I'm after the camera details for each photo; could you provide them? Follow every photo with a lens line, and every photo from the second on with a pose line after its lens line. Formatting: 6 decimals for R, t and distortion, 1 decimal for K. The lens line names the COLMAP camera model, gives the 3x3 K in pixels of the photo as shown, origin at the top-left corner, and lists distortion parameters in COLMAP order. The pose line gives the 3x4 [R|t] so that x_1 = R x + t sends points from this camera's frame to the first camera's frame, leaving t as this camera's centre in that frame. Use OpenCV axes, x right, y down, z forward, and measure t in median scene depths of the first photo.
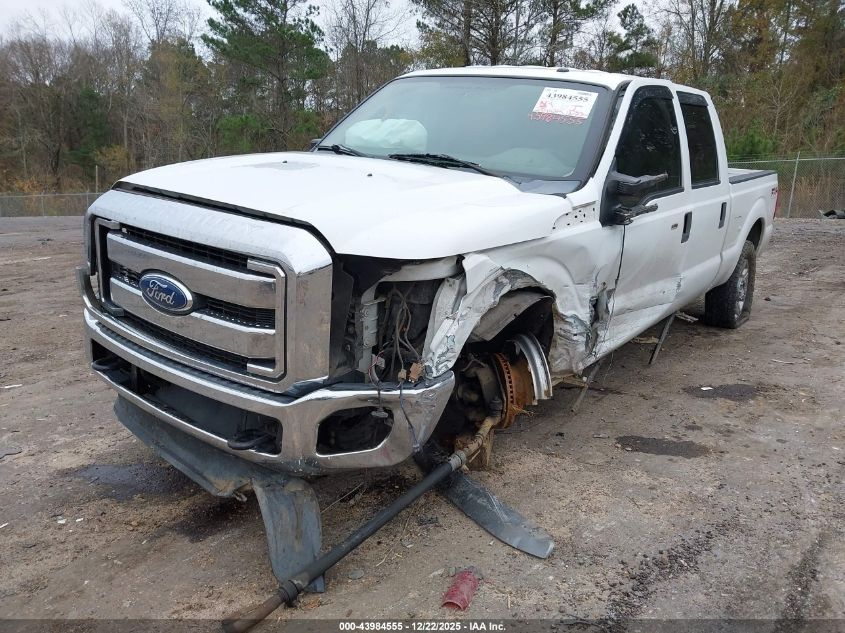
lens RADIAL K [[658.6, 0, 422.5], [0, 658.6, 316.5], [0, 0, 1]] dist [0.009668, -0.000657]
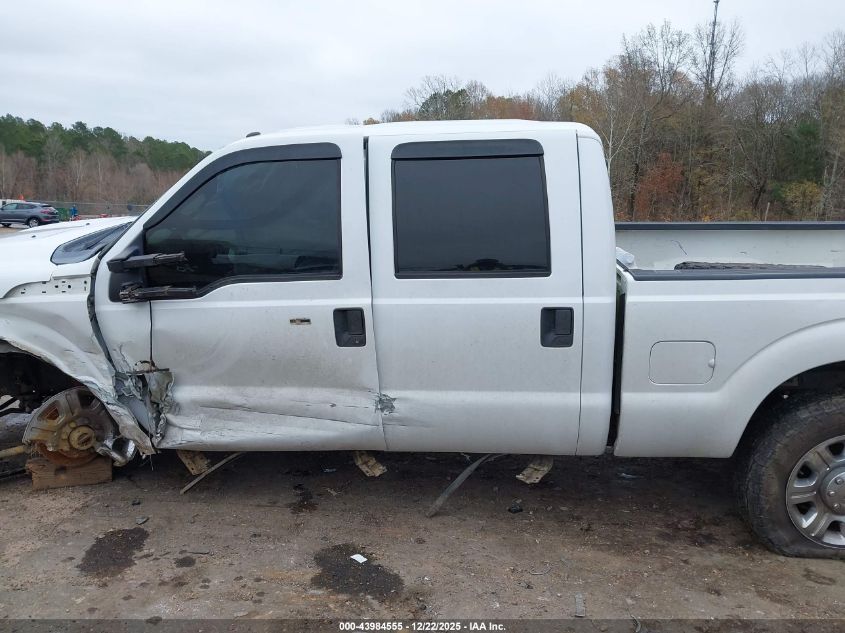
lens RADIAL K [[652.5, 0, 422.5], [0, 652.5, 316.5], [0, 0, 1]] dist [0.047921, -0.062537]
pose [[0.556765, 0.158903, -0.815330, 1.214872], [-0.198677, 0.978519, 0.055037, -0.237381], [0.806561, 0.131344, 0.576375, 0.743011]]
